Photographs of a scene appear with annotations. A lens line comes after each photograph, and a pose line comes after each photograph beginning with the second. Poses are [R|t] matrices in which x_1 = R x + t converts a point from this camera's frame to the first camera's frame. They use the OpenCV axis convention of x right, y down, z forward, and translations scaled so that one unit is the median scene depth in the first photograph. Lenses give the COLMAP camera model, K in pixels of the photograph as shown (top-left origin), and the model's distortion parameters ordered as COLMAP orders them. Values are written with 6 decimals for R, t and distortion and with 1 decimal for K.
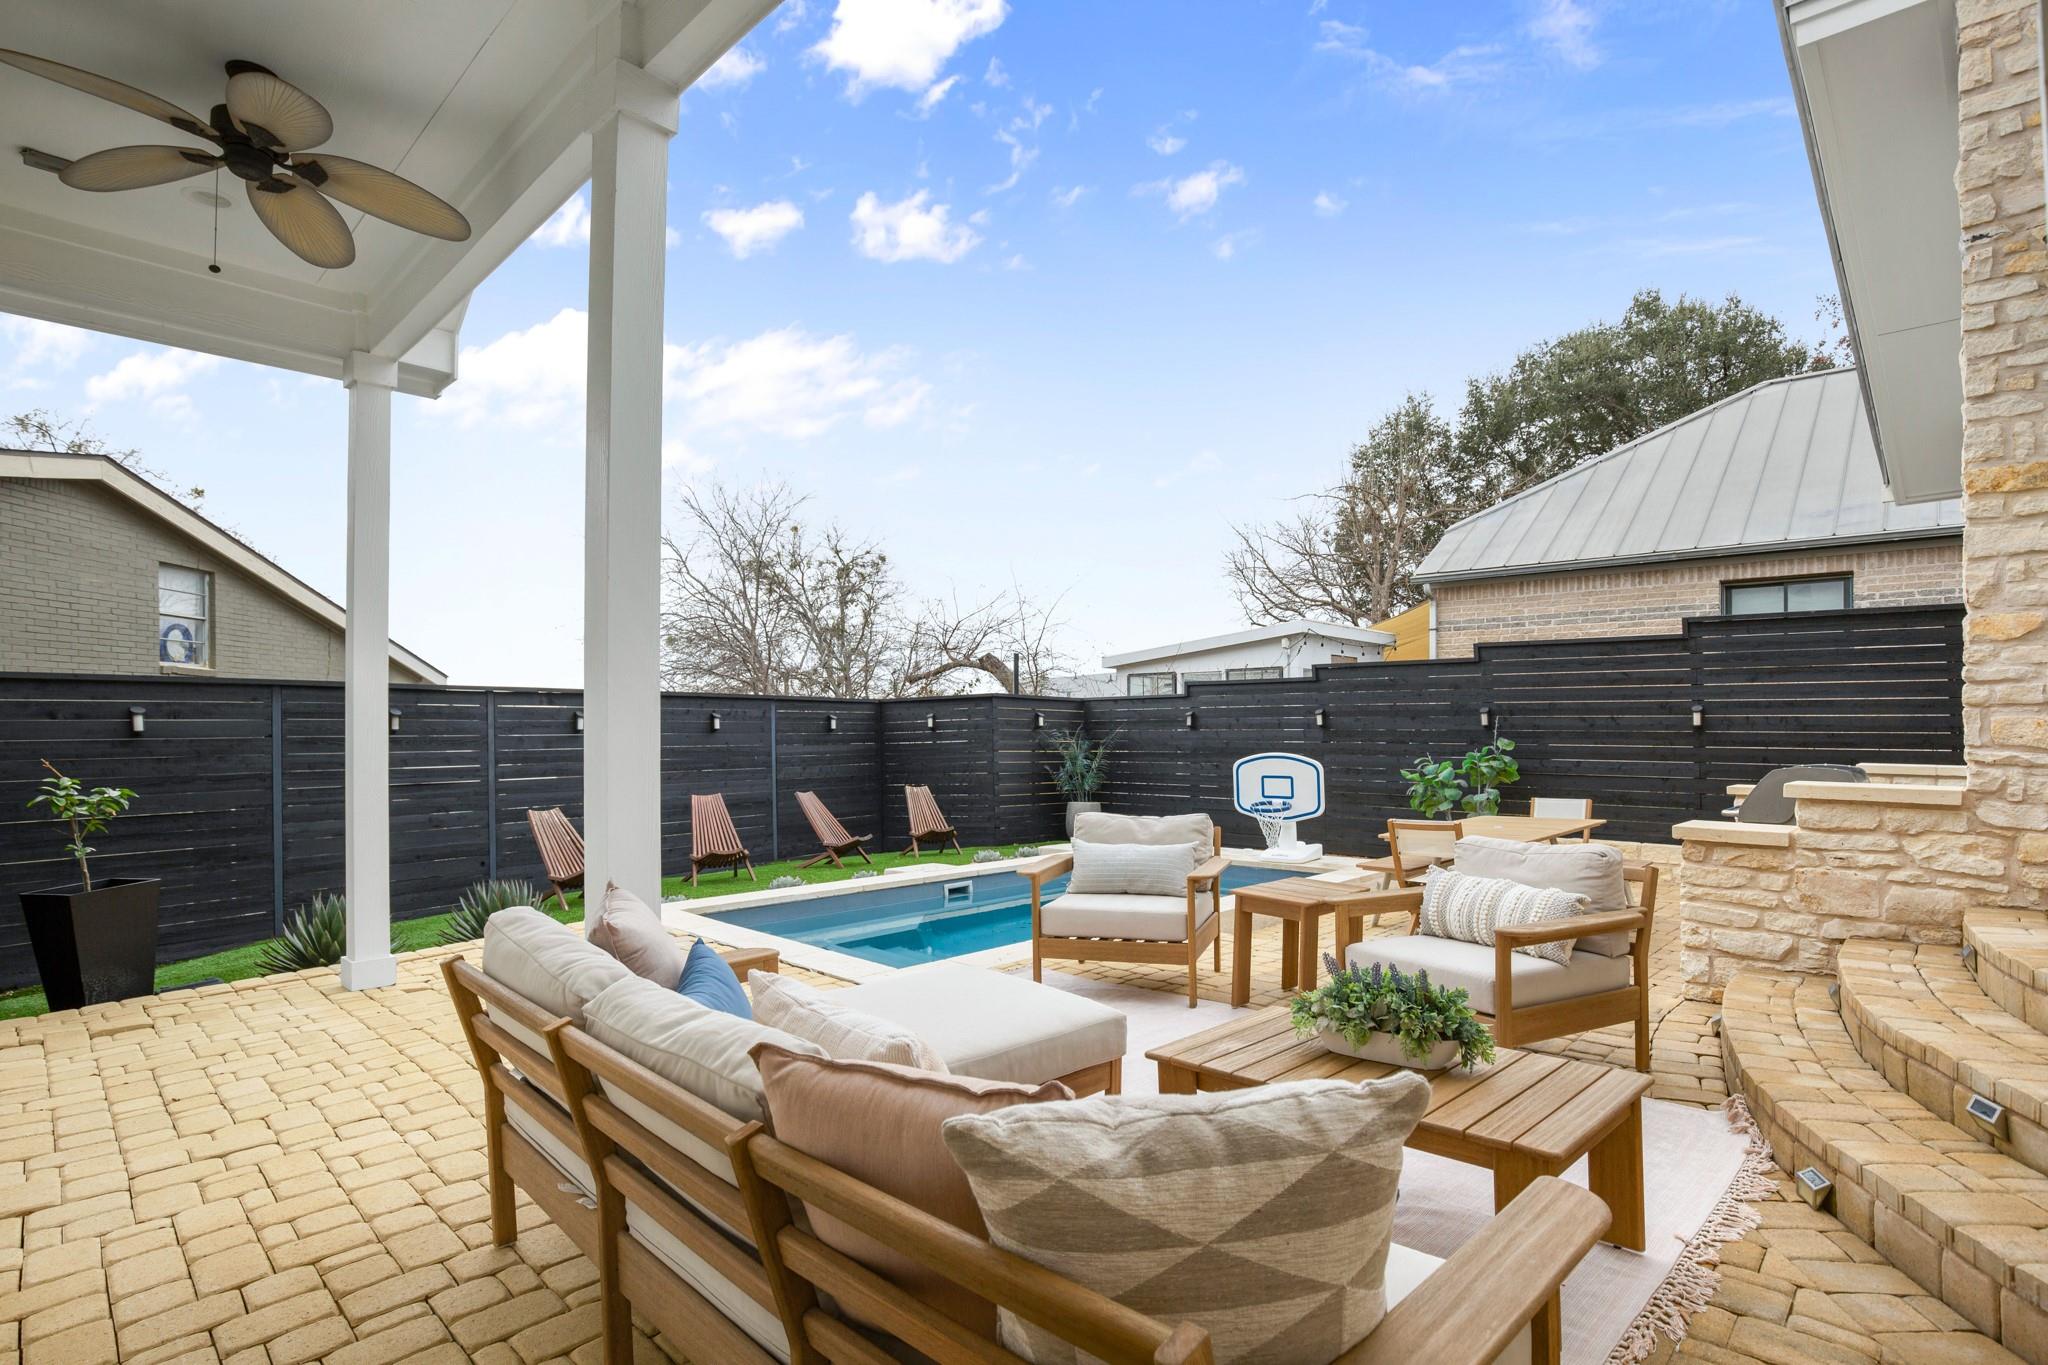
lens RADIAL K [[1013.5, 0, 1062.7], [0, 1013.5, 728.7], [0, 0, 1]] dist [-0.025914, 0.000401]
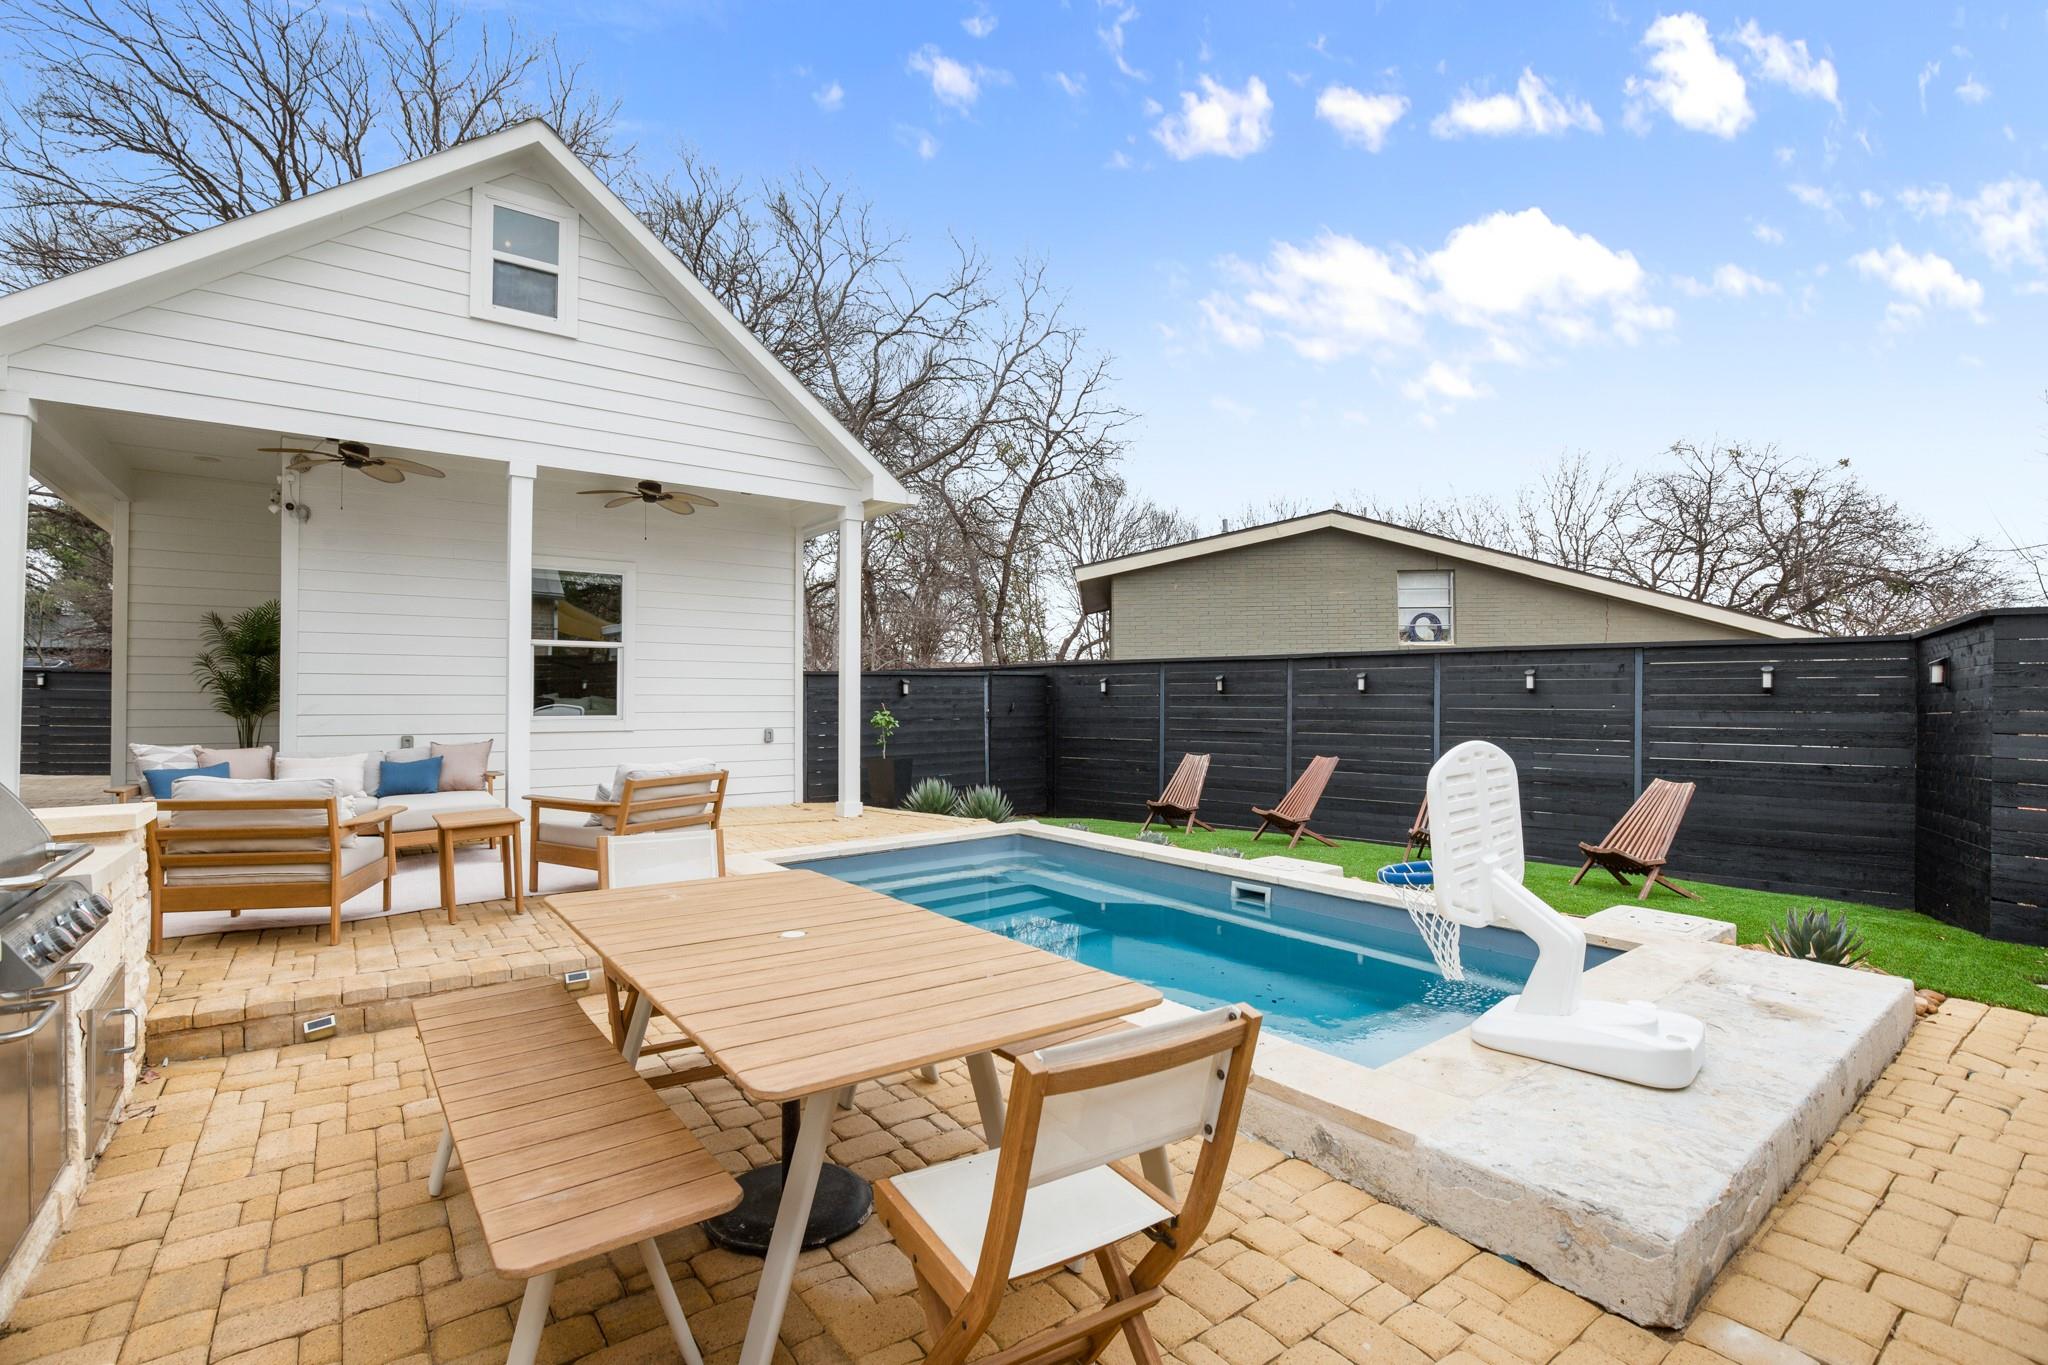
lens RADIAL K [[947.1, 0, 1032.2], [0, 947.1, 695.1], [0, 0, 1]] dist [-0.032711, 0.000500]
pose [[-0.180879, 0.001937, -0.983504, 0.562286], [0.002405, 0.999996, 0.001527, 0.004035], [0.983502, -0.002089, -0.180882, 0.843762]]
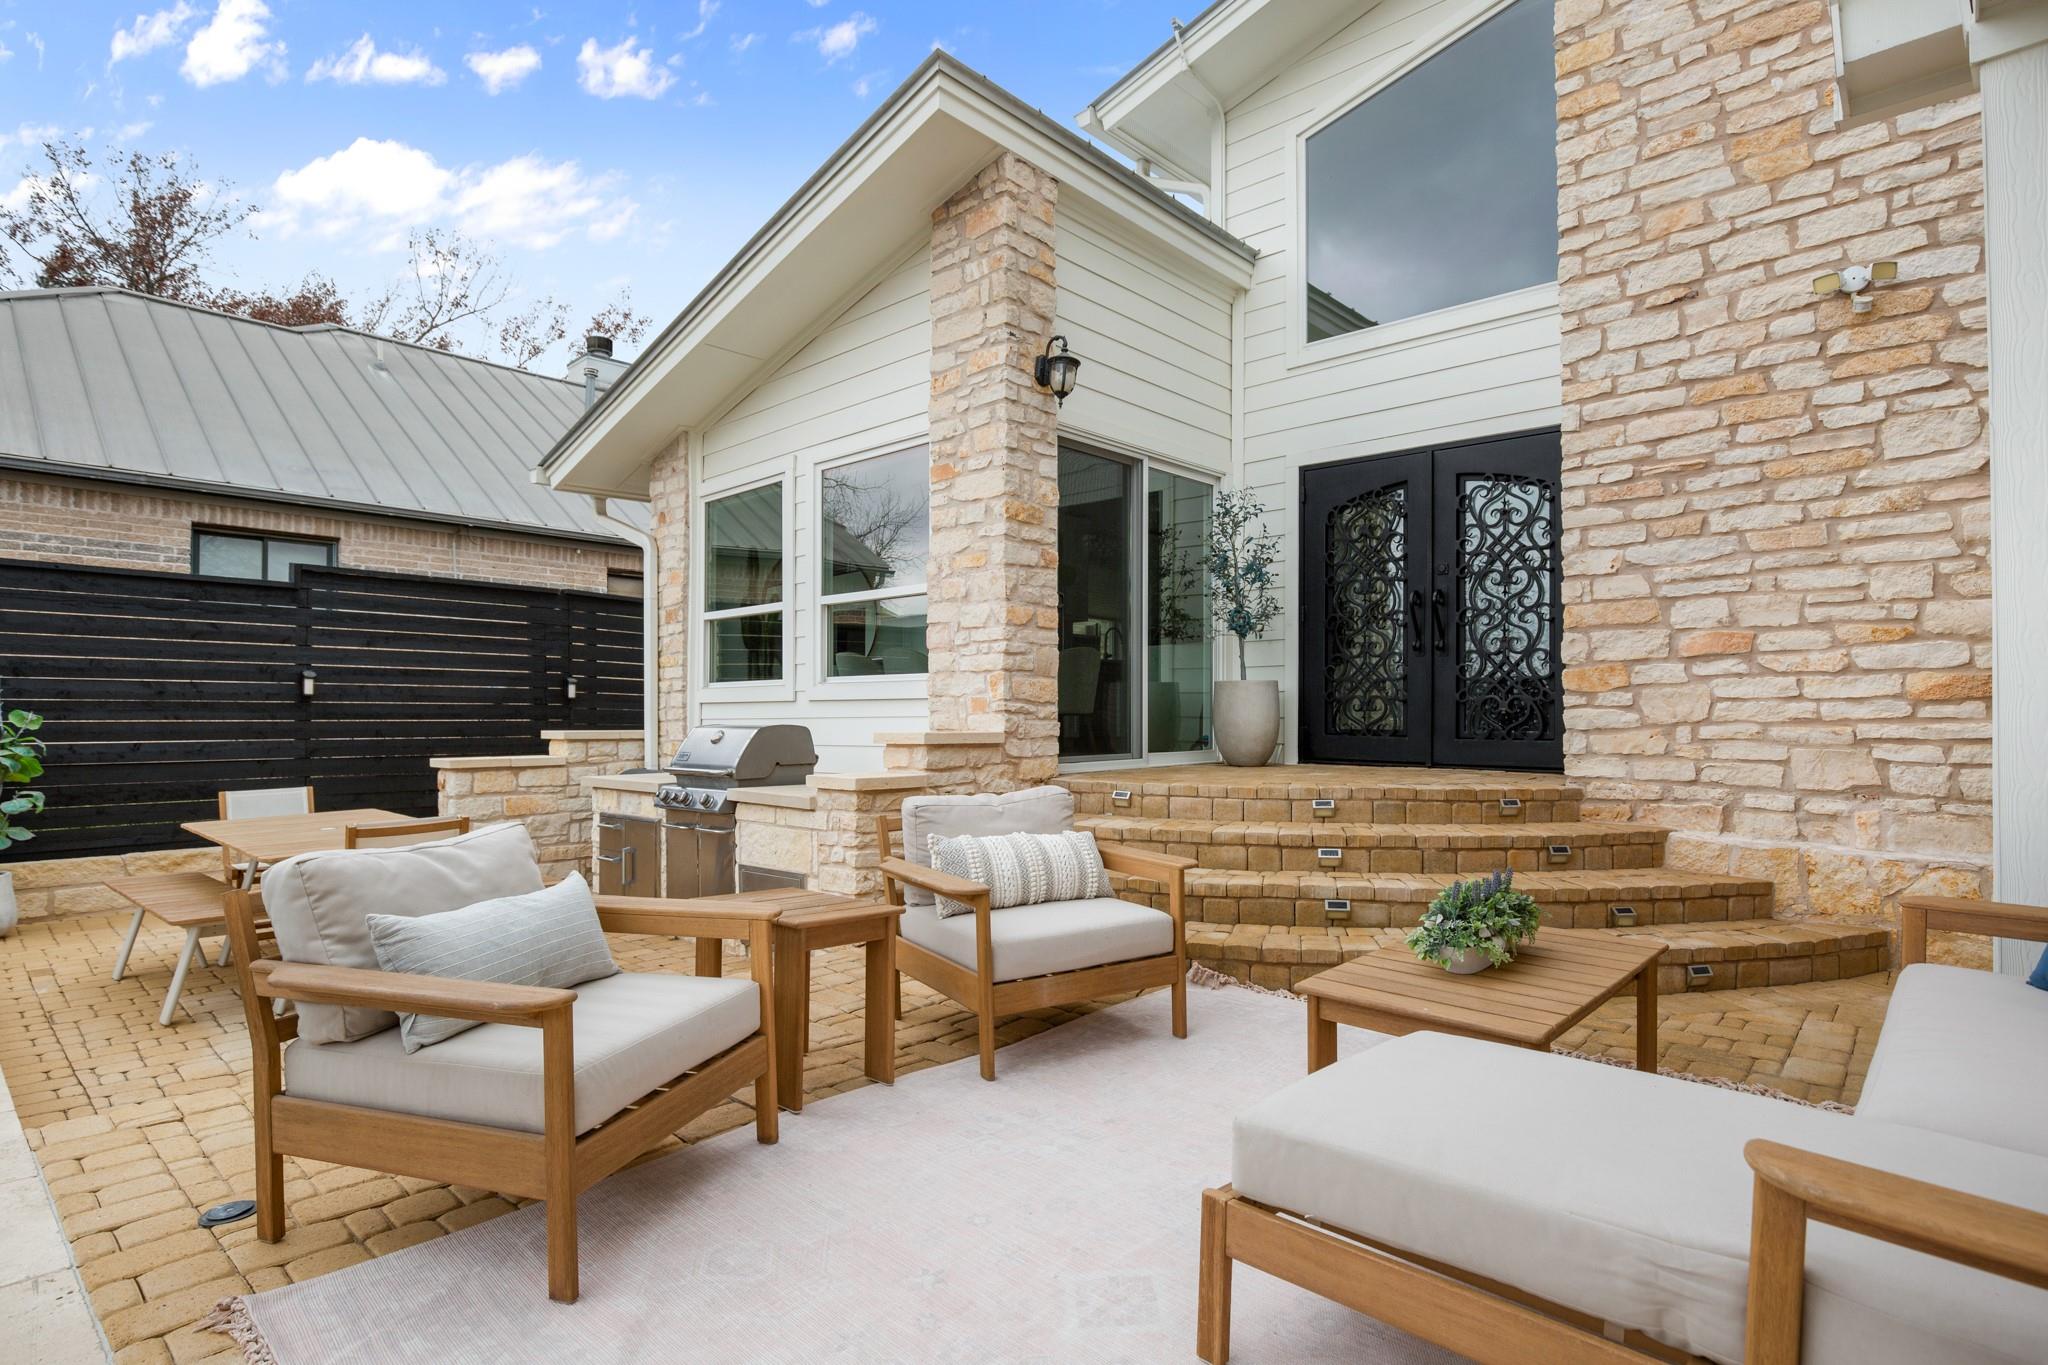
lens RADIAL K [[1032.5, 0, 1015.9], [0, 1032.5, 709.5], [0, 0, 1]] dist [-0.028526, 0.006309]
pose [[-0.002054, 0.005607, 0.999982, -0.201780], [0.004348, 0.999975, -0.005598, 0.015376], [-0.999988, 0.004337, -0.002079, 0.386703]]
